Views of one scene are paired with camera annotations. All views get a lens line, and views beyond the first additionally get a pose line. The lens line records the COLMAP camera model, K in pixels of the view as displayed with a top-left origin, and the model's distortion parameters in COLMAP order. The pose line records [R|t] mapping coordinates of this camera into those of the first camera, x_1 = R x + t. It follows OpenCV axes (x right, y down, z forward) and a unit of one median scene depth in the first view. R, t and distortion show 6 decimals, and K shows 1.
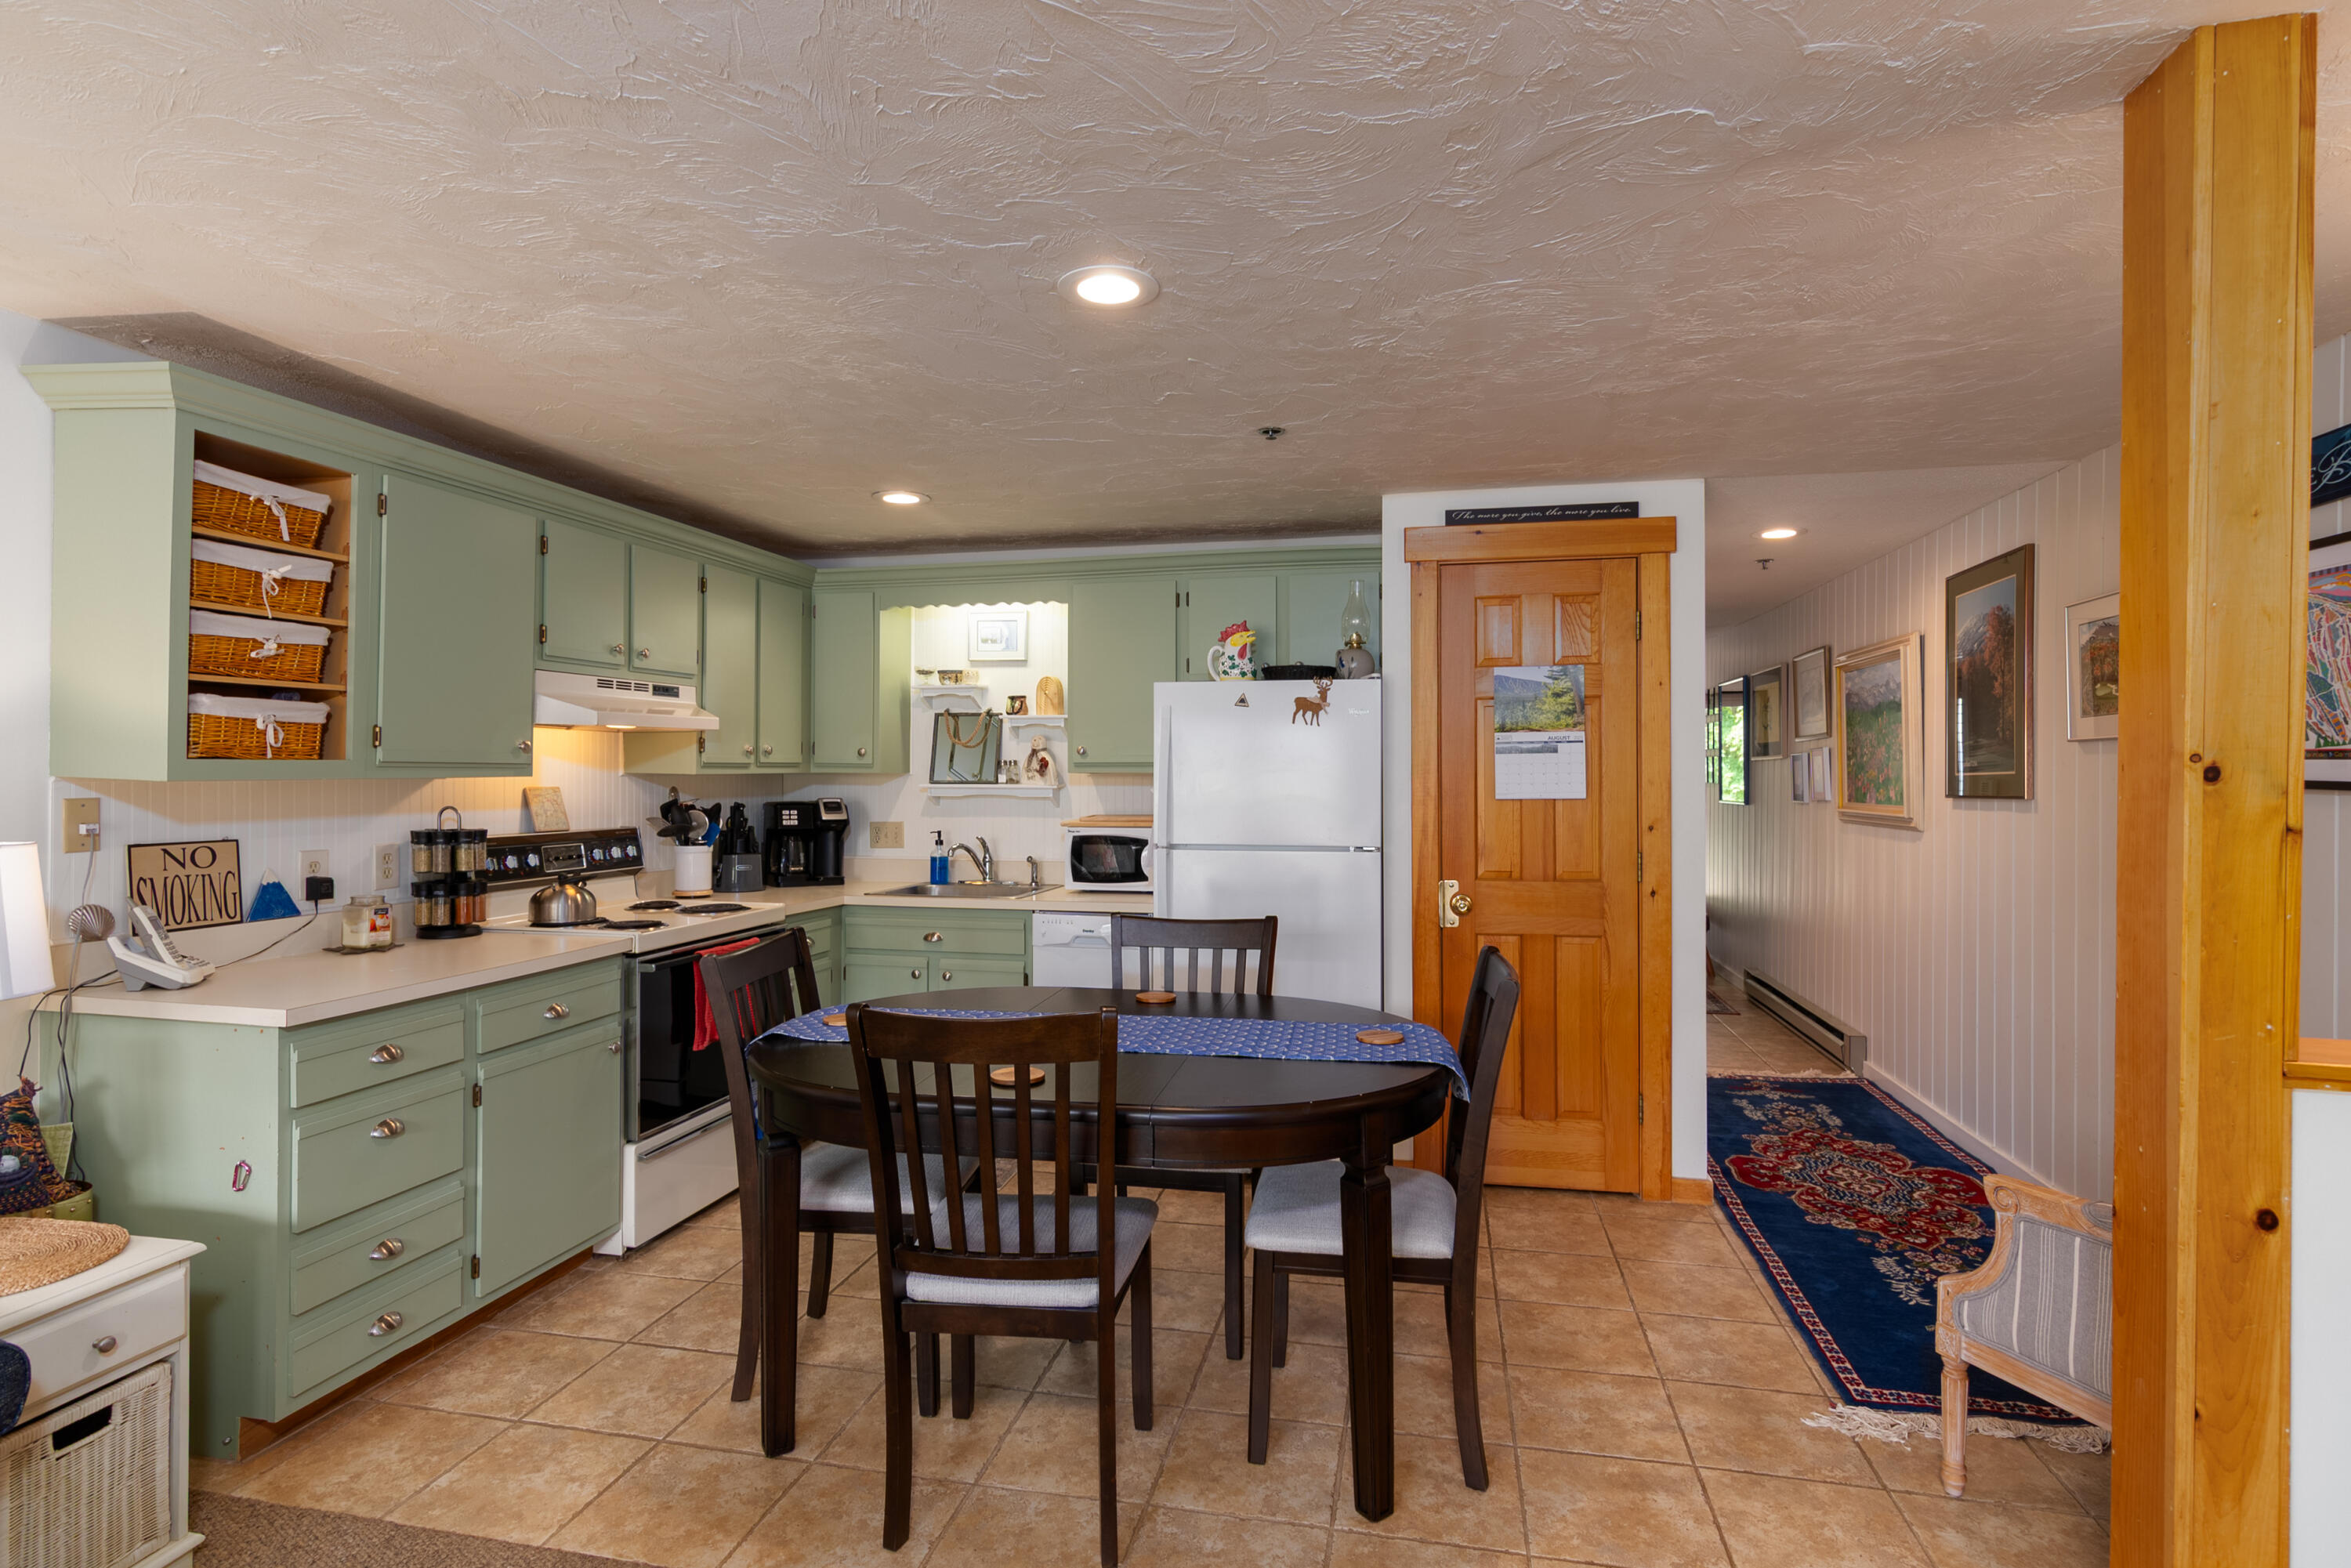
lens RADIAL K [[1182.7, 0, 1166.9], [0, 1182.7, 762.2], [0, 0, 1]] dist [-0.000546, 0.001369]
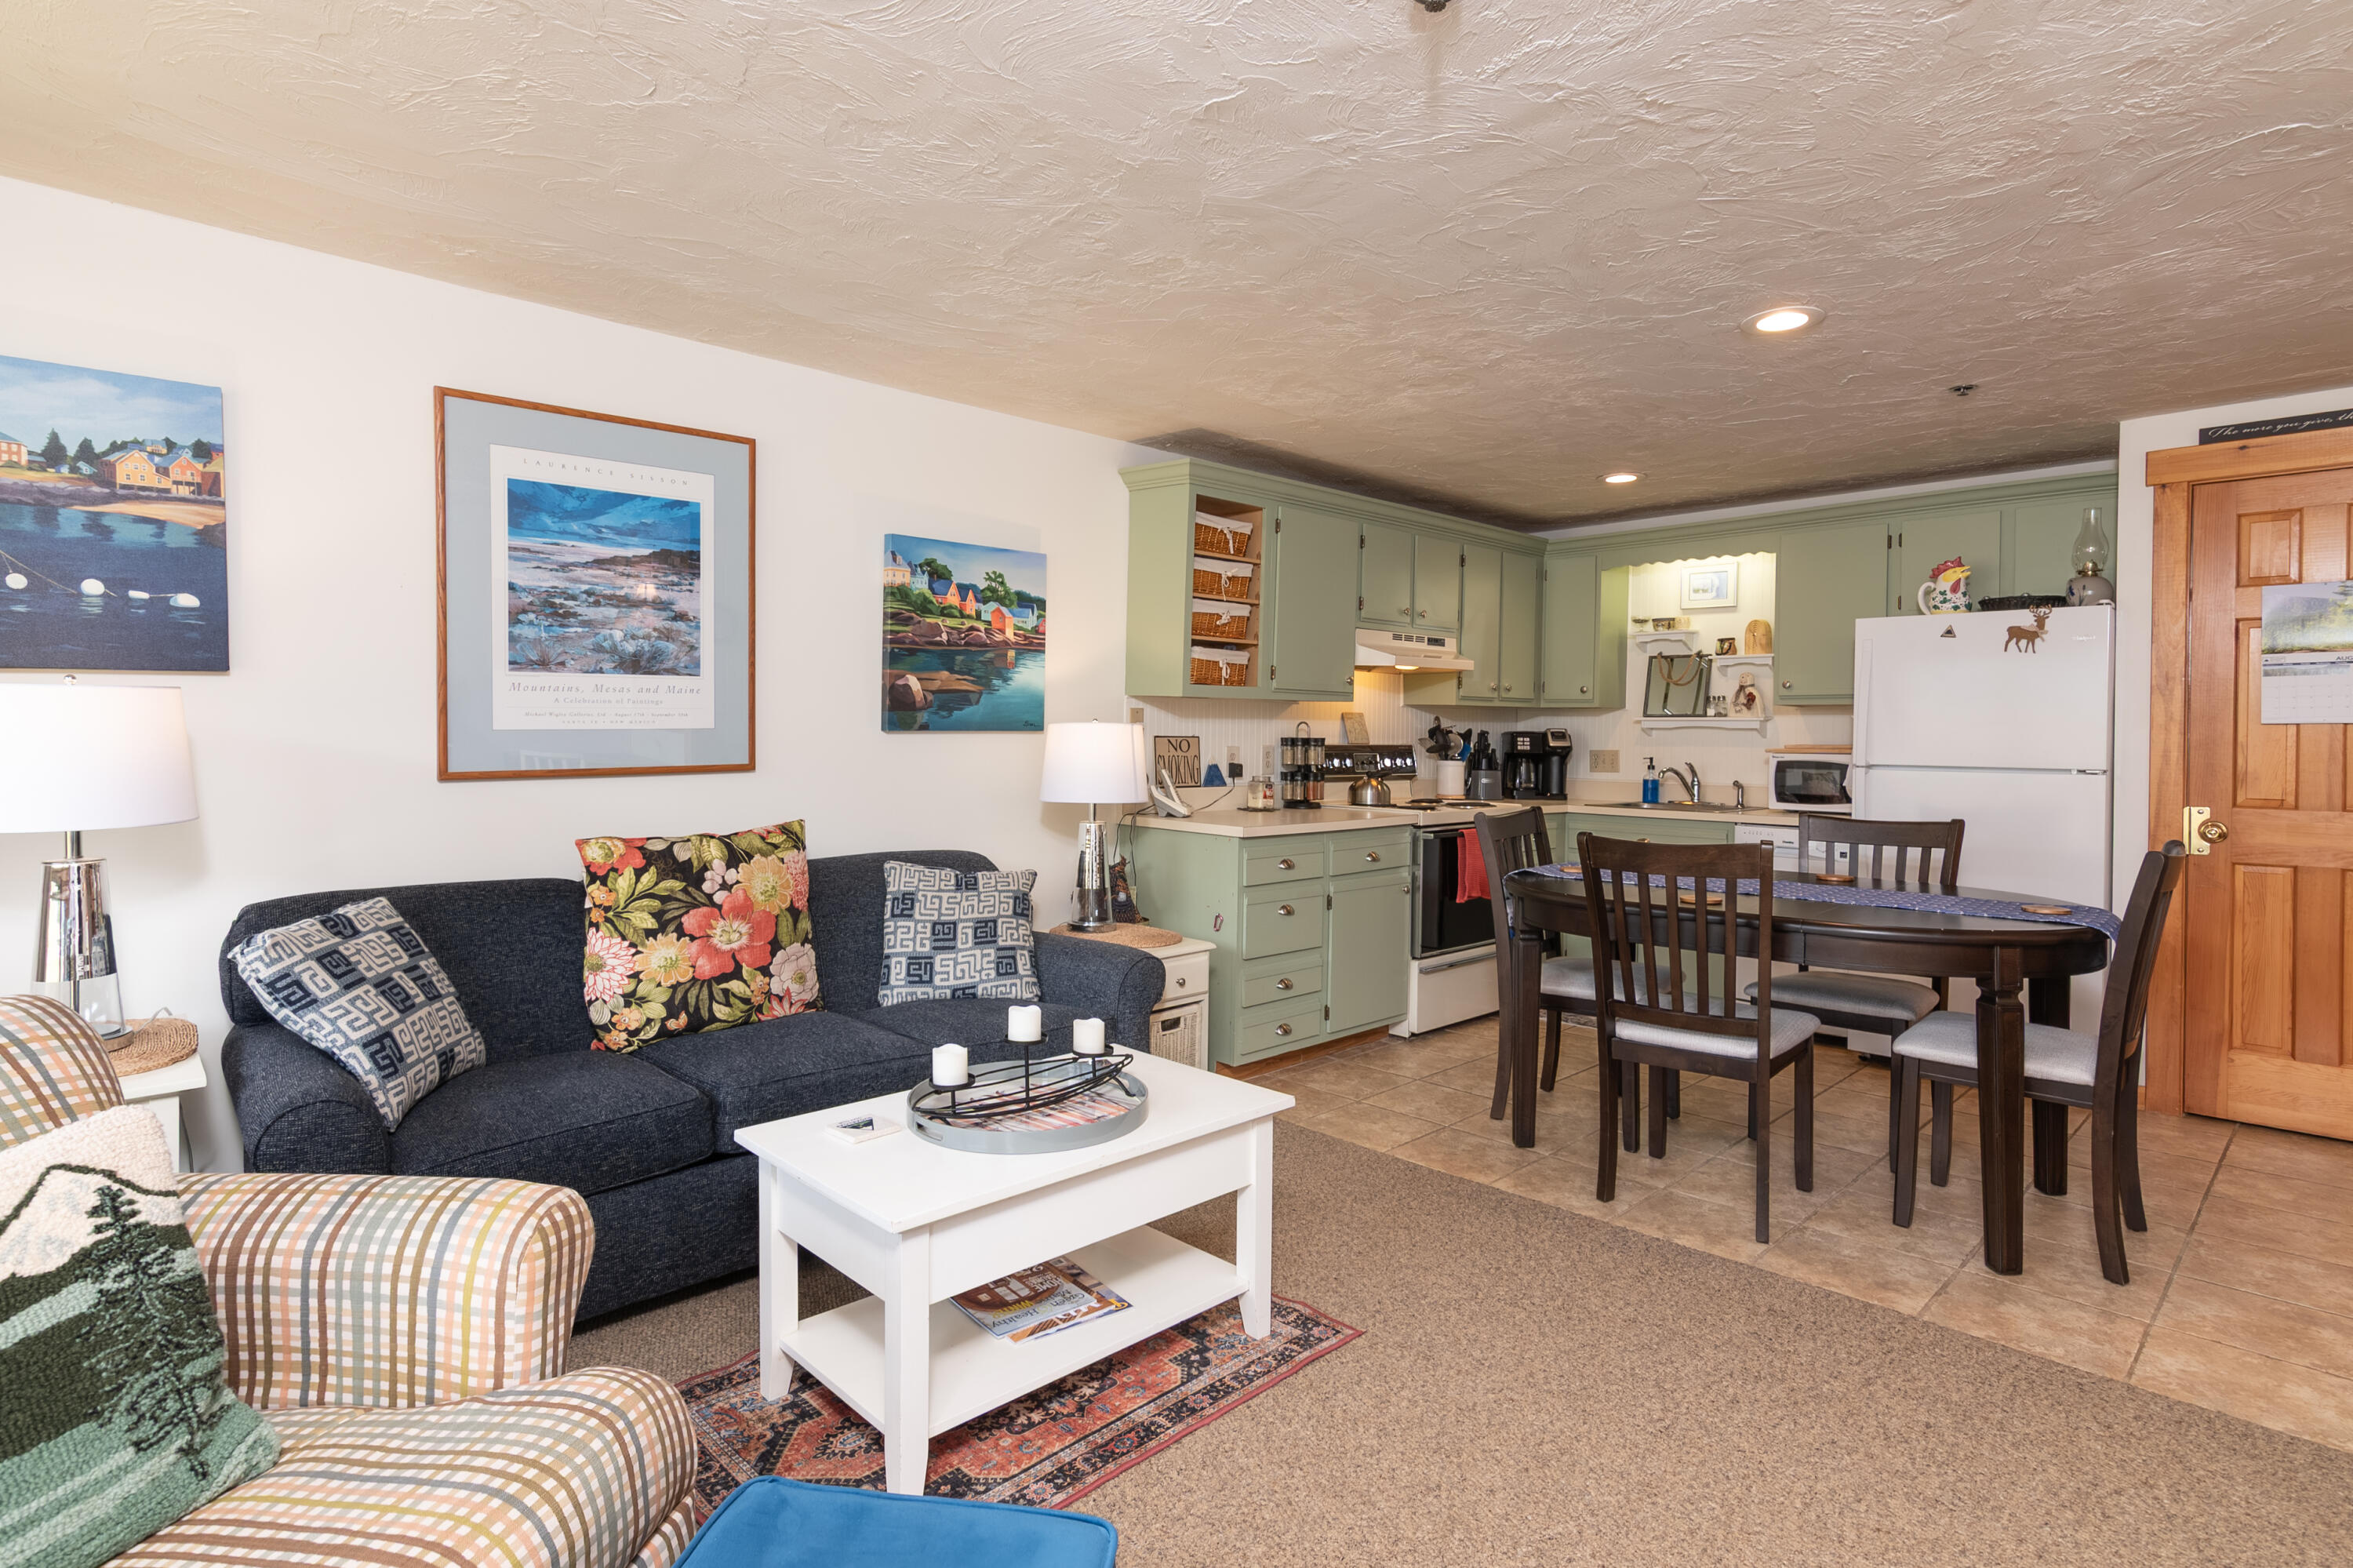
lens RADIAL K [[1183.8, 0, 1167.9], [0, 1183.8, 762.2], [0, 0, 1]] dist [-0.000546, 0.001369]
pose [[0.833785, 0.020569, -0.551706, 0.079494], [-0.004135, 0.999510, 0.031015, 0.042431], [0.552073, -0.023579, 0.833462, -0.345500]]
